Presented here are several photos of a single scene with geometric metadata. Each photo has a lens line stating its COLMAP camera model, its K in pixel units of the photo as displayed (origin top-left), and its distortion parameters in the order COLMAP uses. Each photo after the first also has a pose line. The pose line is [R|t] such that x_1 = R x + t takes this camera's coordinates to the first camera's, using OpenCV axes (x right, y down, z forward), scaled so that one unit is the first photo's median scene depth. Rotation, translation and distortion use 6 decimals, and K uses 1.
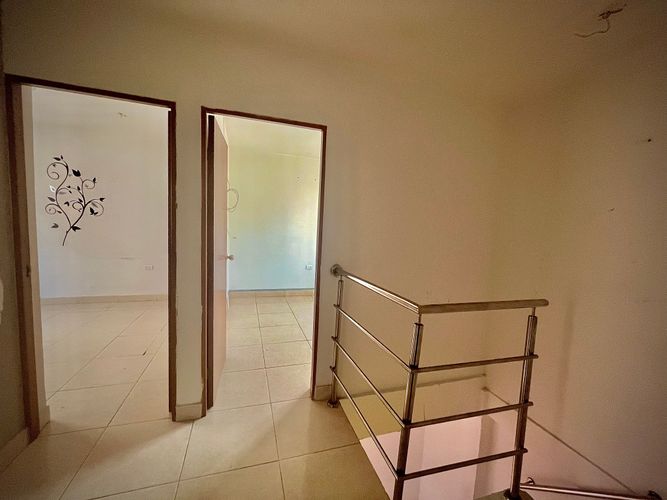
lens RADIAL K [[271.0, 0, 334.0], [0, 271.0, 248.8], [0, 0, 1]] dist [-0.004210, 0.000746]
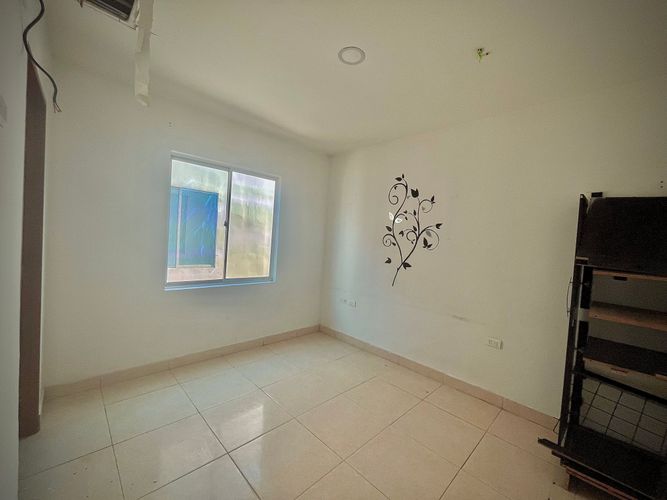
lens RADIAL K [[271.0, 0, 334.5], [0, 271.0, 247.8], [0, 0, 1]] dist [-0.004210, 0.000746]
pose [[0.459191, 0.015271, -0.888206, -0.378868], [-0.121370, 0.991555, -0.045699, -0.066353], [0.880007, 0.128786, 0.457167, 0.473226]]
